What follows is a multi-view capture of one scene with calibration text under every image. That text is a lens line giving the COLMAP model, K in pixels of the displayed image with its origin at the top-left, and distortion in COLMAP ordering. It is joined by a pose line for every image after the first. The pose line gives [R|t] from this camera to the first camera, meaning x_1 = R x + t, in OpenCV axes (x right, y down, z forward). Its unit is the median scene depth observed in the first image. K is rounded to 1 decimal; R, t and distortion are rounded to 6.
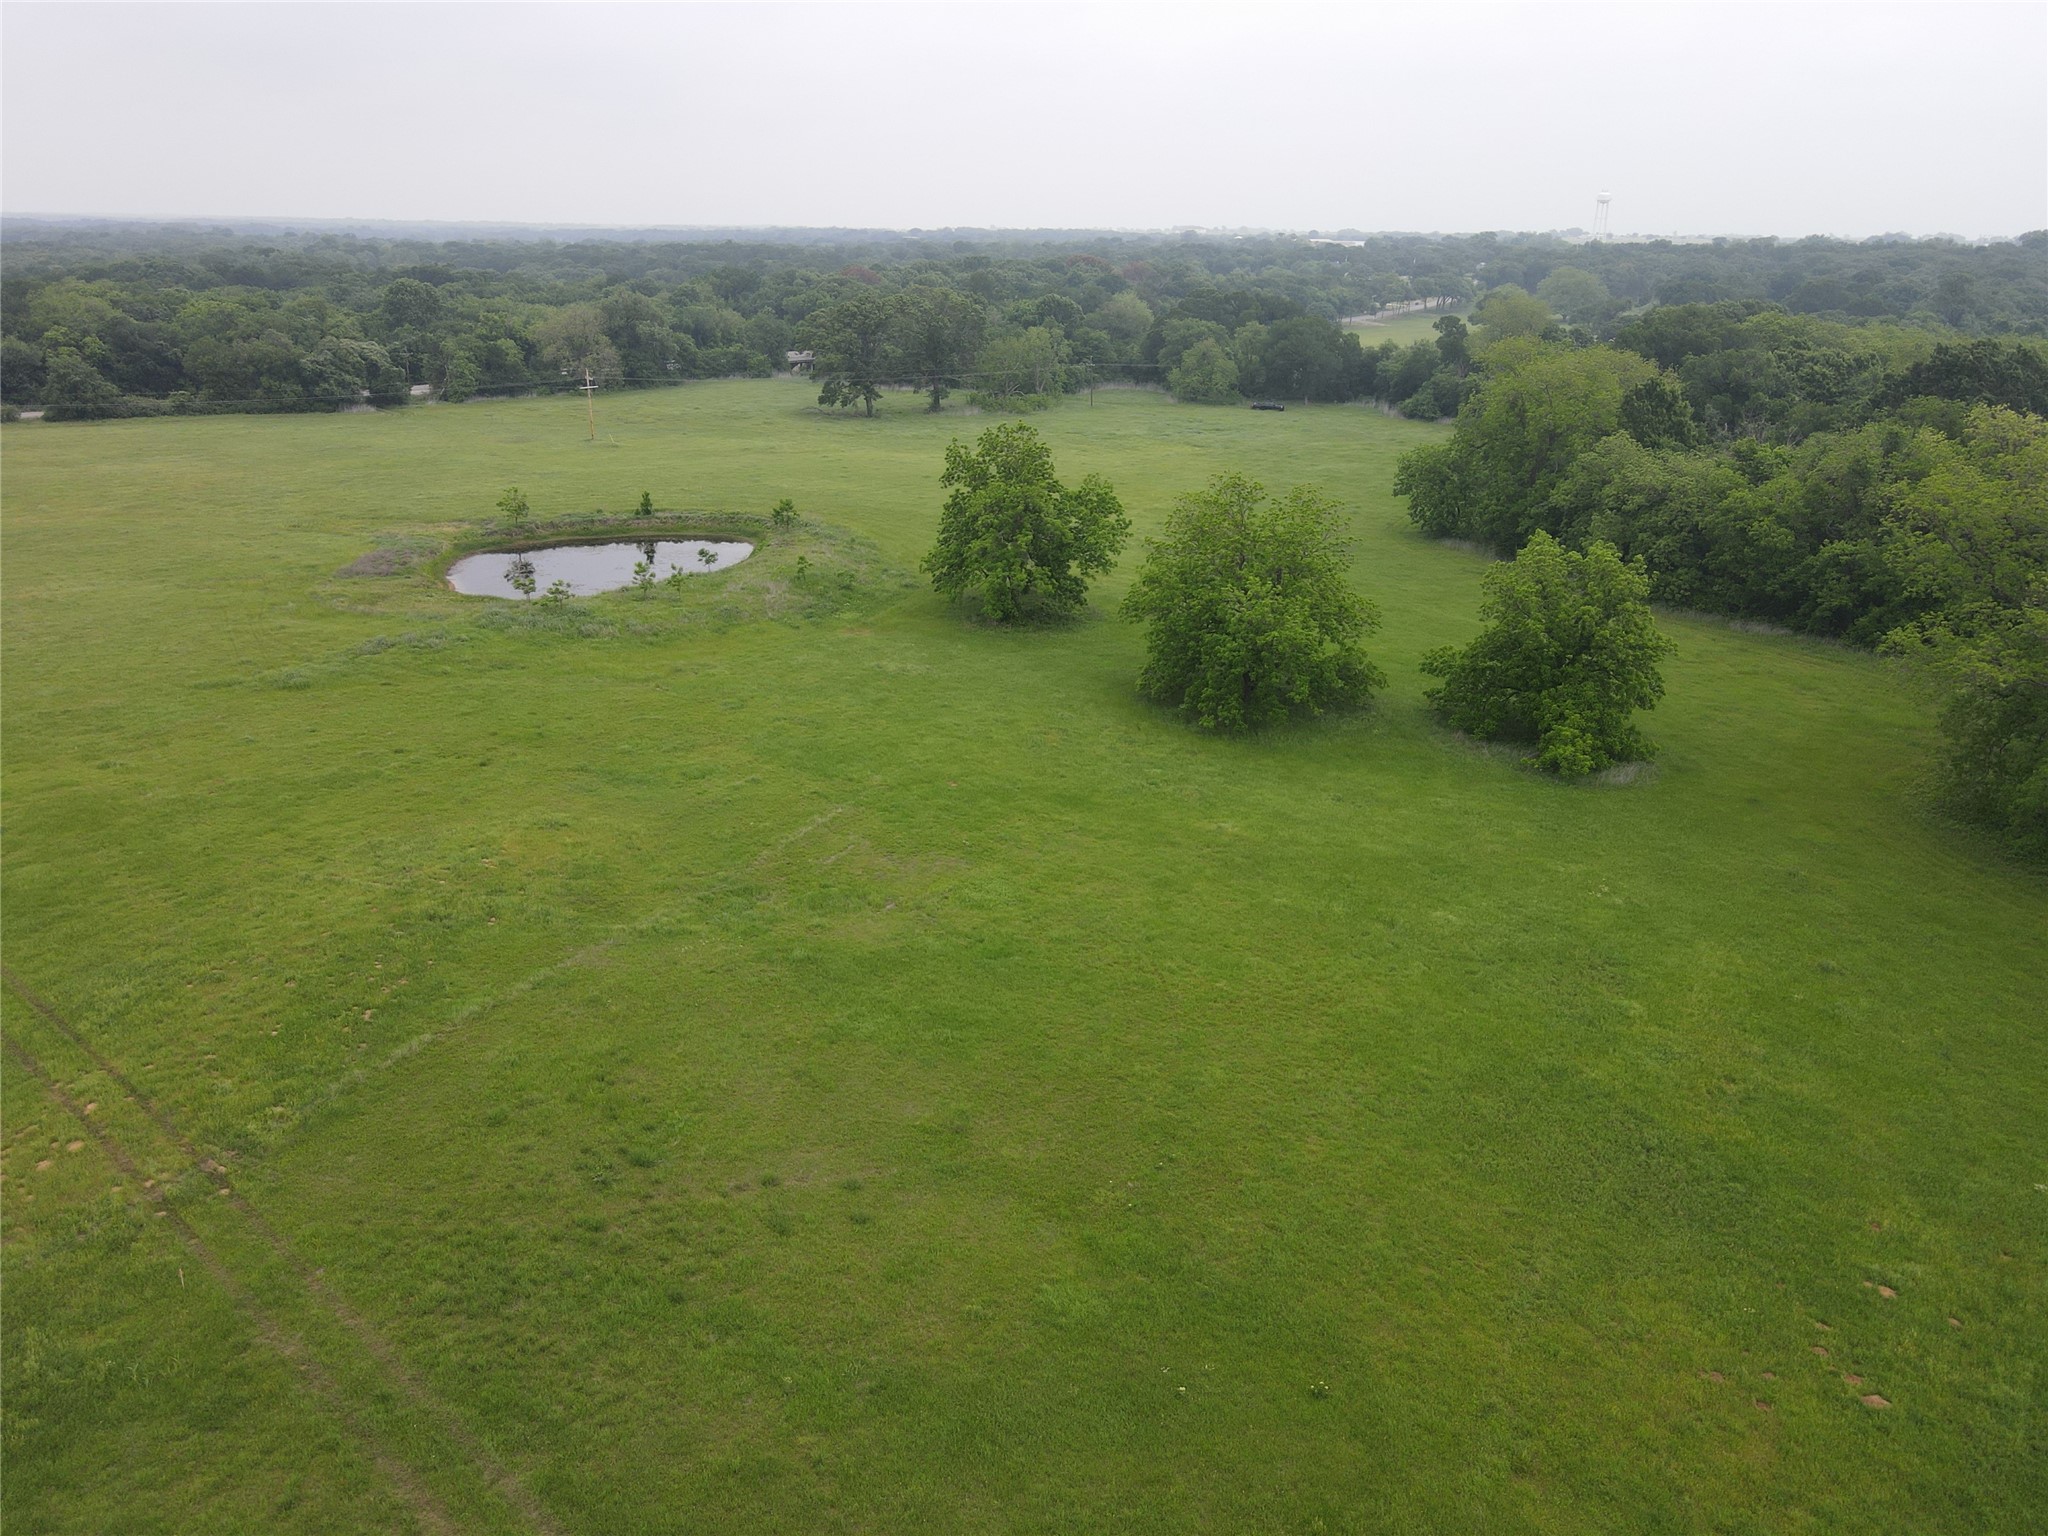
lens RADIAL K [[1512.2, 0, 1022.9], [0, 1512.2, 771.1], [0, 0, 1]] dist [0.000947, 0.021729]
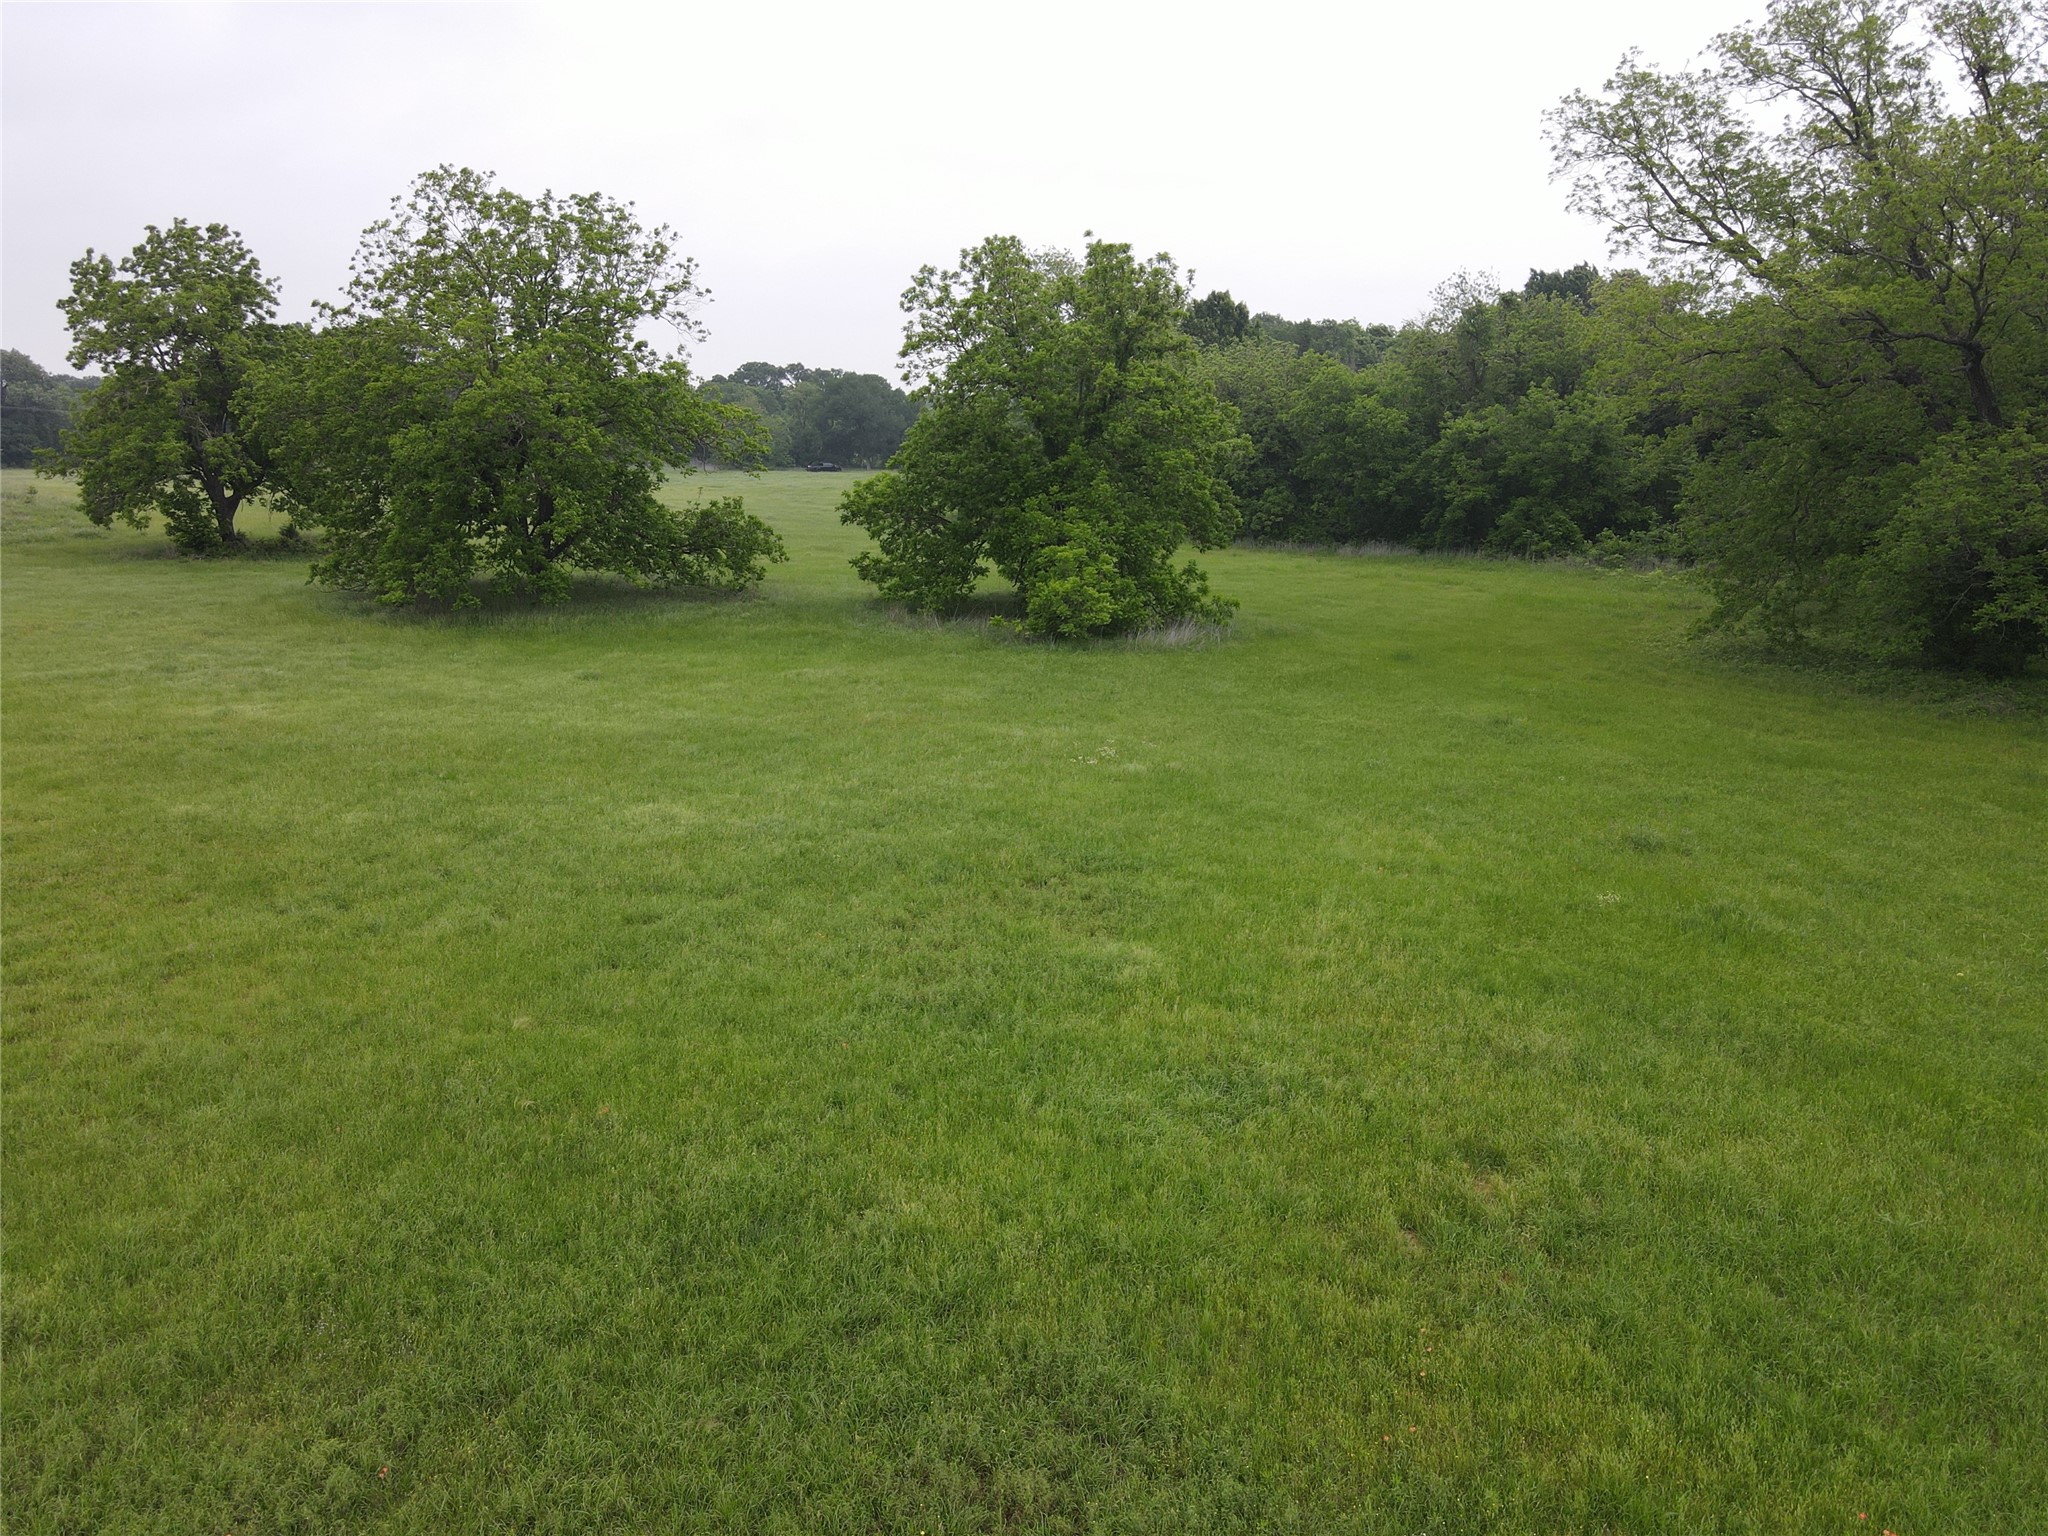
lens RADIAL K [[1512.2, 0, 1025.2], [0, 1512.2, 766.3], [0, 0, 1]] dist [0.000947, 0.021729]
pose [[0.973011, -0.060166, 0.222779, 0.301116], [0.086662, 0.990020, -0.111130, 0.141212], [-0.213870, 0.127437, 0.968514, 0.673391]]
